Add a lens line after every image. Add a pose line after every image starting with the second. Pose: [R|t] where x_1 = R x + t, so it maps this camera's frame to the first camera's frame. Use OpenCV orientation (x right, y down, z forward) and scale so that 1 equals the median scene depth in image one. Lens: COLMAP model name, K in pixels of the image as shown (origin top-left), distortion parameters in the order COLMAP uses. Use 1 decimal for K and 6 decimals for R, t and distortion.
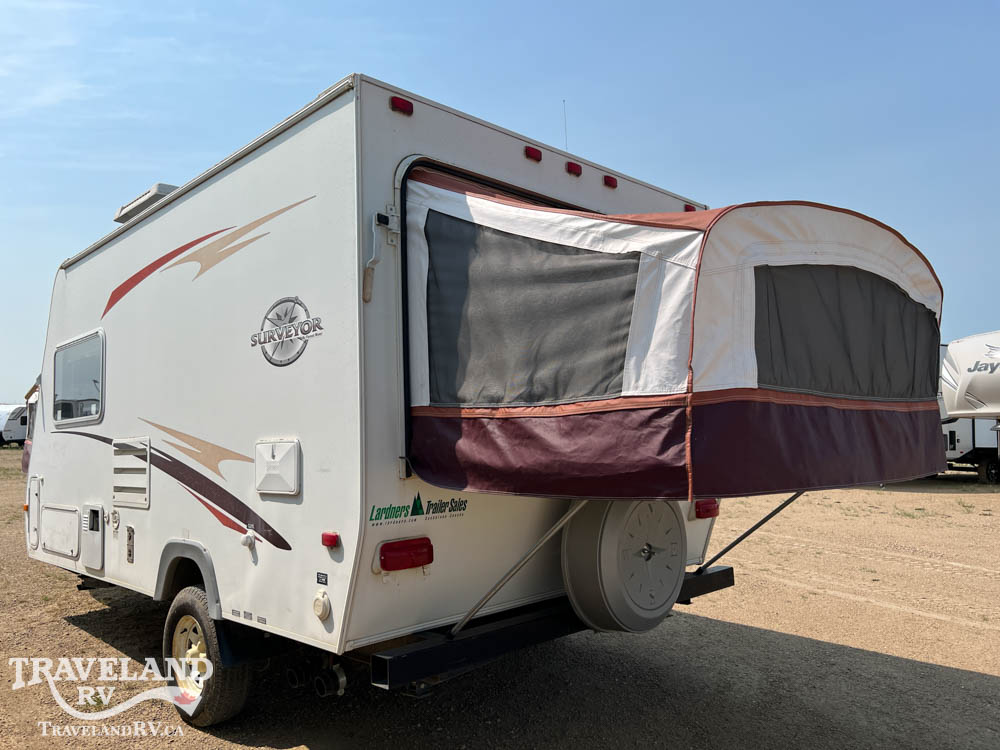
lens RADIAL K [[757.2, 0, 500.0], [0, 757.2, 375.0], [0, 0, 1]] dist [0.002915, 0.000475]
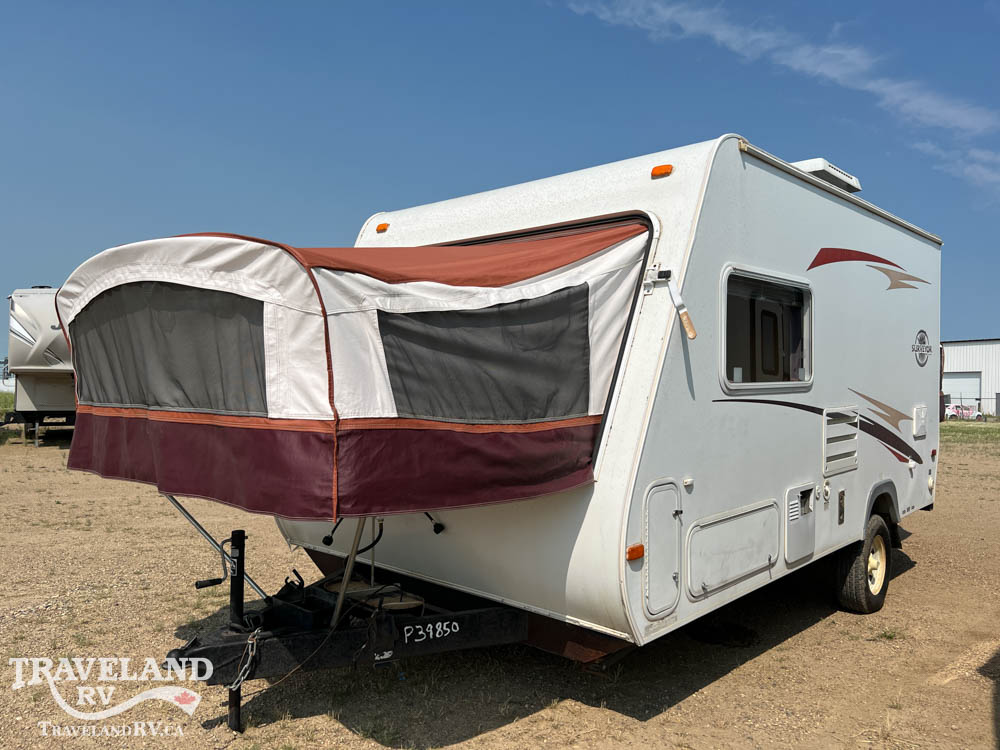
lens RADIAL K [[757.2, 0, 500.0], [0, 757.2, 375.0], [0, 0, 1]] dist [0.002915, 0.000475]
pose [[-0.043477, 0.024375, 0.998757, -1.504891], [-0.090851, 0.995464, -0.028250, 0.110962], [-0.994915, -0.091966, -0.041066, 1.509328]]
